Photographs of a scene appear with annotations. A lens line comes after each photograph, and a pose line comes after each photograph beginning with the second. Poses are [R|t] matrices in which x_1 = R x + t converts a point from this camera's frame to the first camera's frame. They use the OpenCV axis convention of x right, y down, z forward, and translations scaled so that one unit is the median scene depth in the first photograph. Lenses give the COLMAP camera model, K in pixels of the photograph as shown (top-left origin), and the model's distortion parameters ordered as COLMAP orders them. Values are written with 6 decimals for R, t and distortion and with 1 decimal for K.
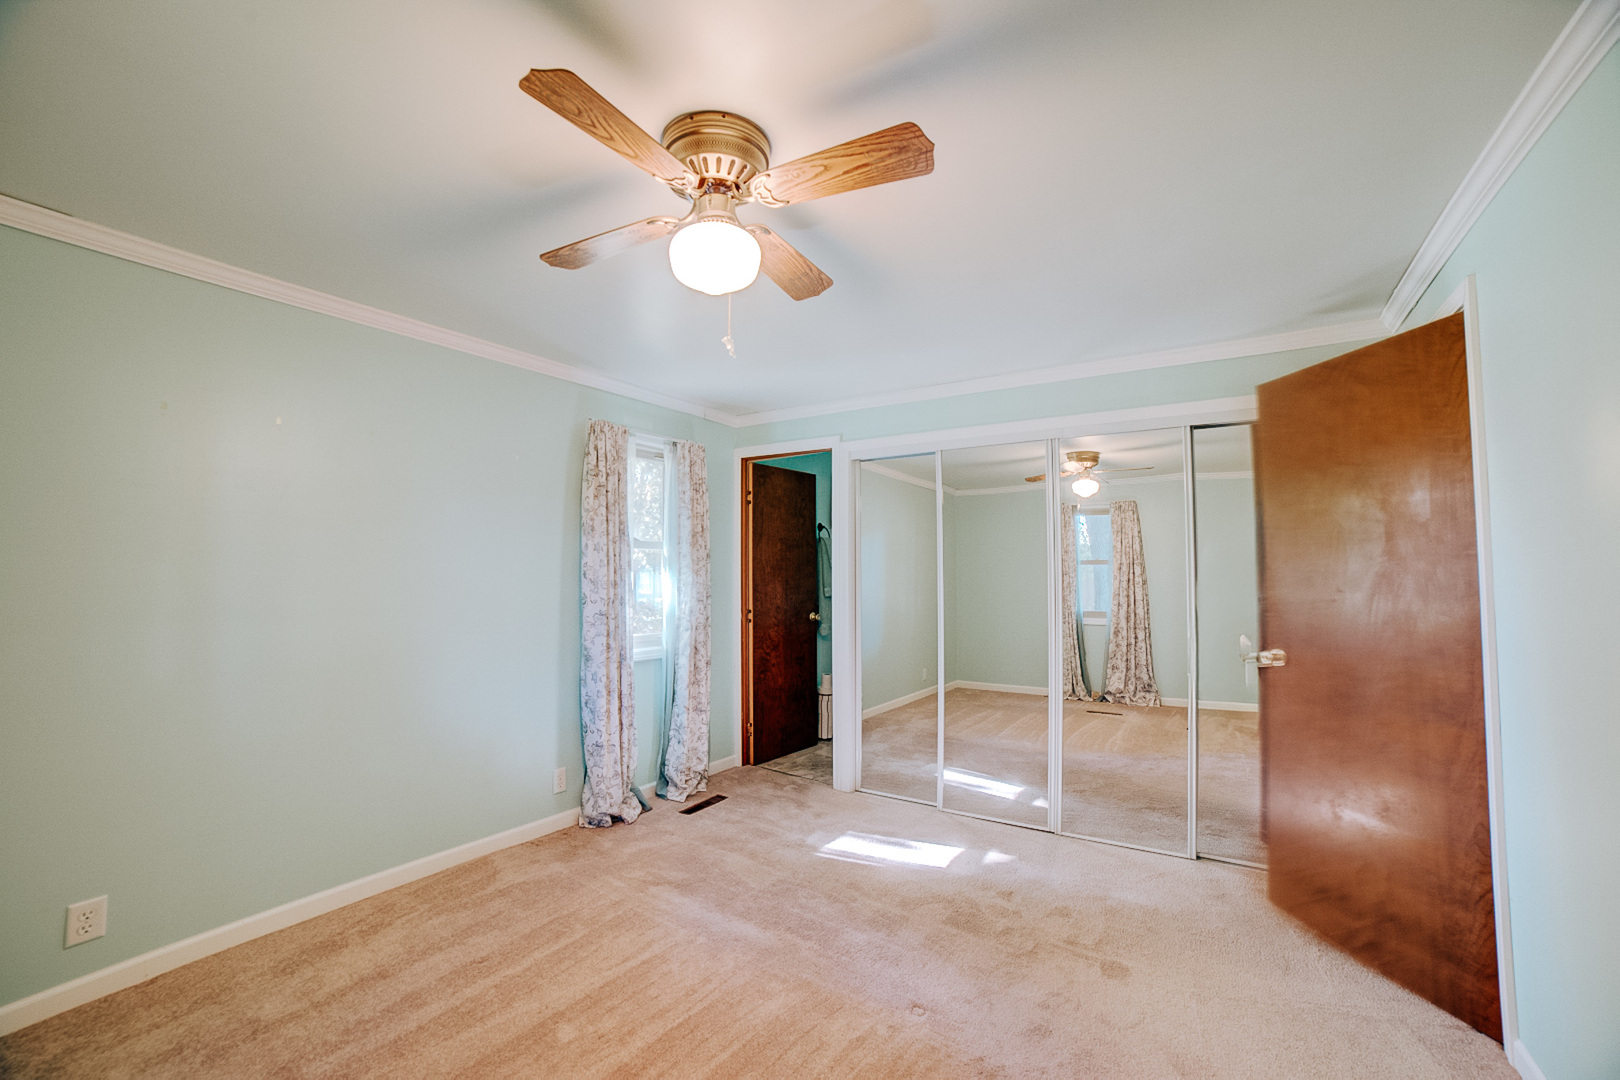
lens RADIAL K [[648.9, 0, 804.6], [0, 648.9, 543.8], [0, 0, 1]] dist [-0.093341, 0.035112]
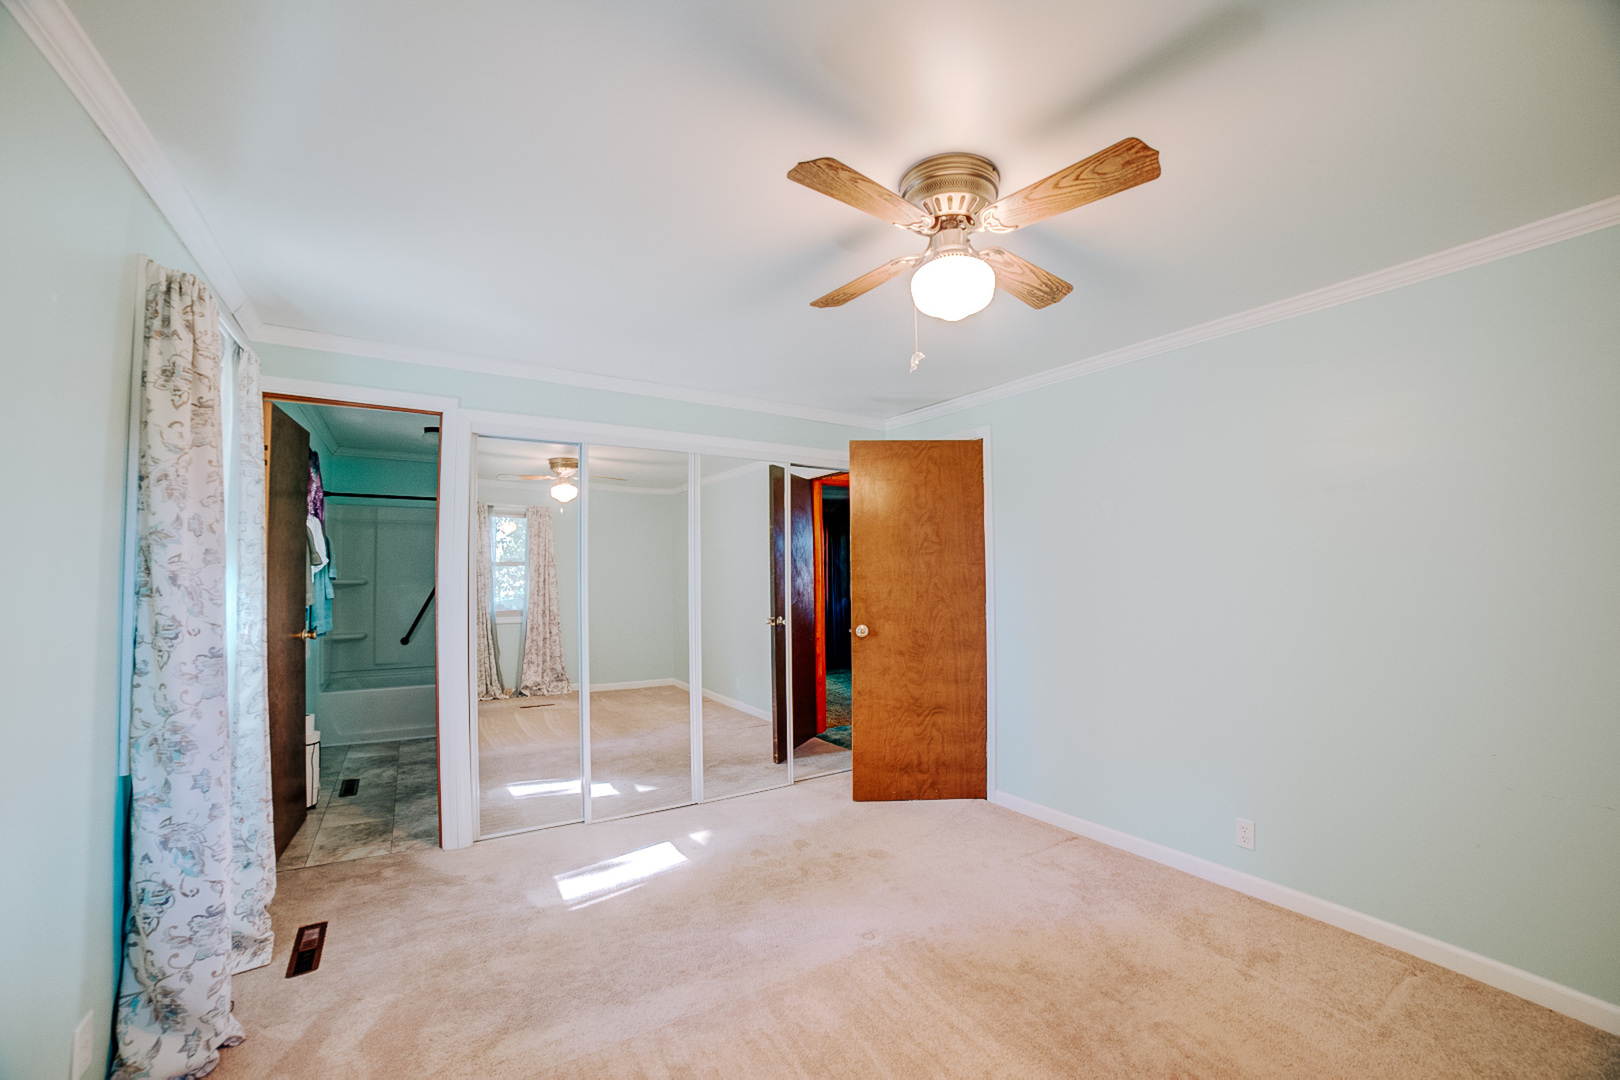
lens RADIAL K [[648.9, 0, 804.6], [0, 648.9, 543.8], [0, 0, 1]] dist [-0.093341, 0.035112]
pose [[0.403812, 0.034926, 0.914175, -0.516464], [-0.042987, 0.998892, -0.019175, 0.007972], [-0.913832, -0.031555, 0.404865, 0.331535]]
